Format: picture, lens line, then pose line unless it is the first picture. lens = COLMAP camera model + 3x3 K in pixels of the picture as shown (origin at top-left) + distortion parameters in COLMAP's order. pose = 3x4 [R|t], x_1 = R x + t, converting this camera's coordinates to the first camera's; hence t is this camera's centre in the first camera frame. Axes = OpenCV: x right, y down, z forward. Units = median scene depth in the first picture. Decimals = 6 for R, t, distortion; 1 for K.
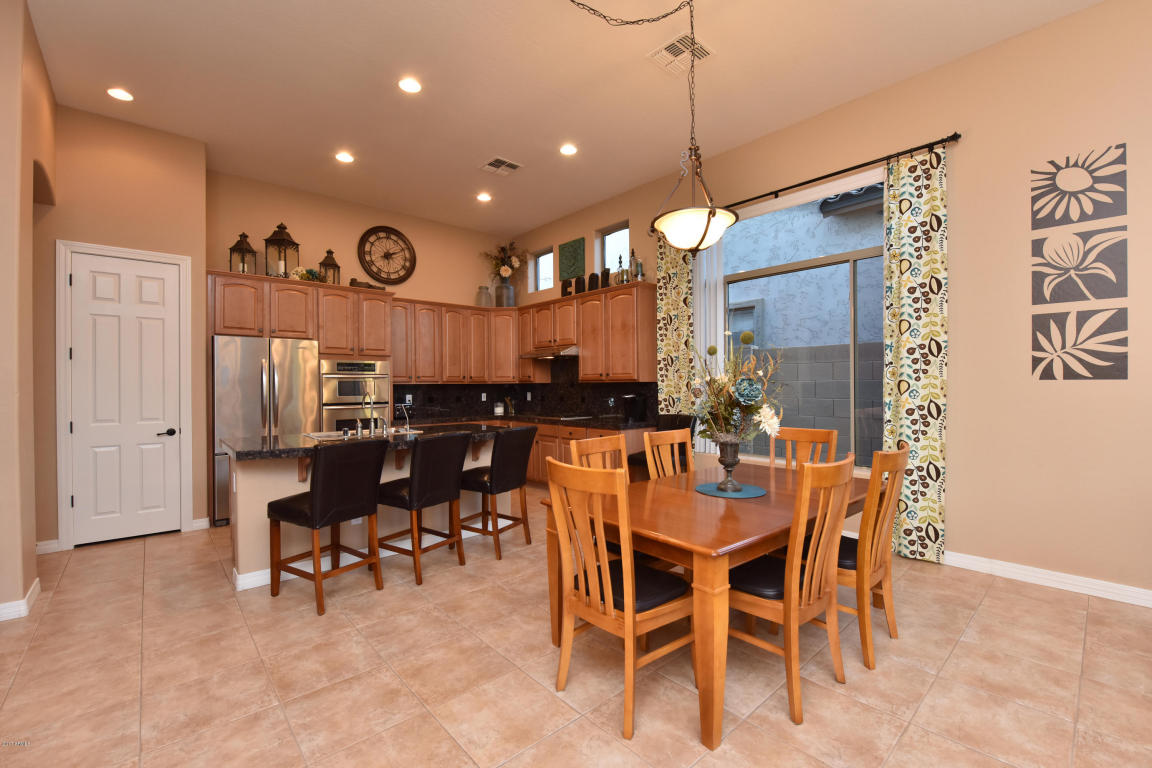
lens RADIAL K [[488.0, 0, 579.1], [0, 488.0, 388.6], [0, 0, 1]] dist [-0.019569, -0.000561]
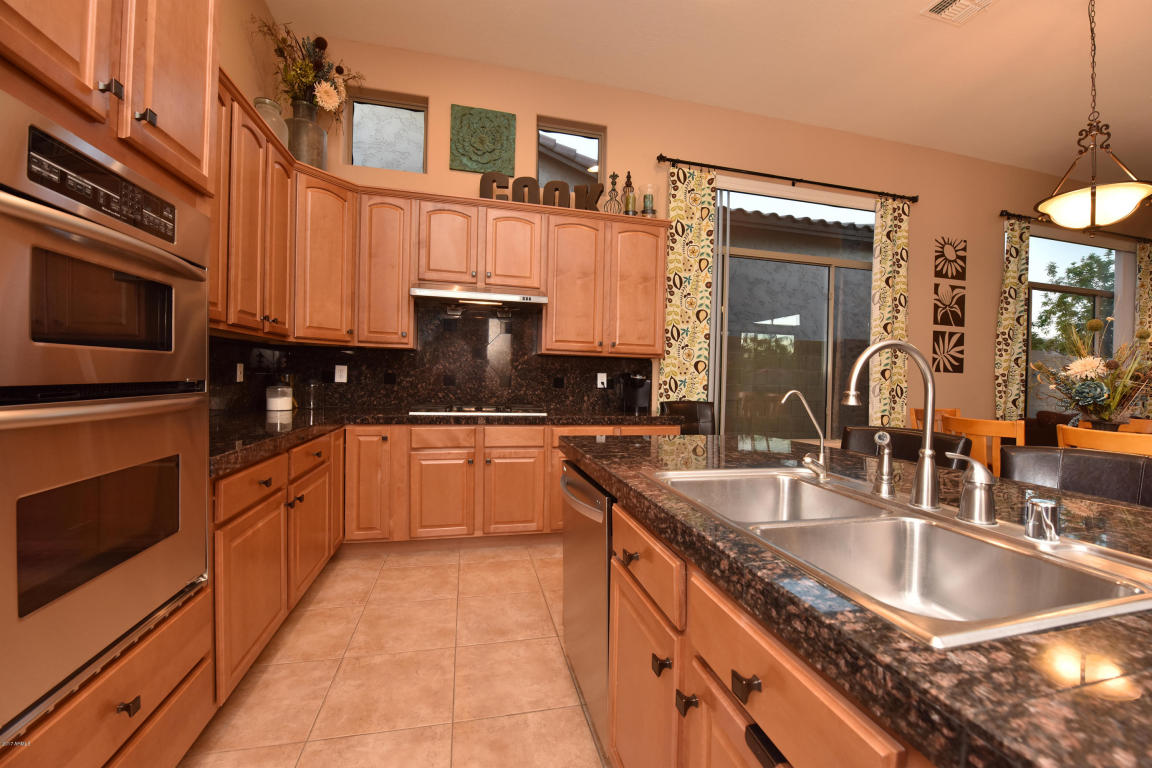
lens RADIAL K [[456.9, 0, 577.7], [0, 456.9, 382.2], [0, 0, 1]] dist [-0.021854, -0.000115]
pose [[0.471193, 0.008578, 0.881988, -0.553618], [-0.024252, 0.999701, 0.003233, 0.023942], [-0.881697, -0.022913, 0.471260, 0.805259]]
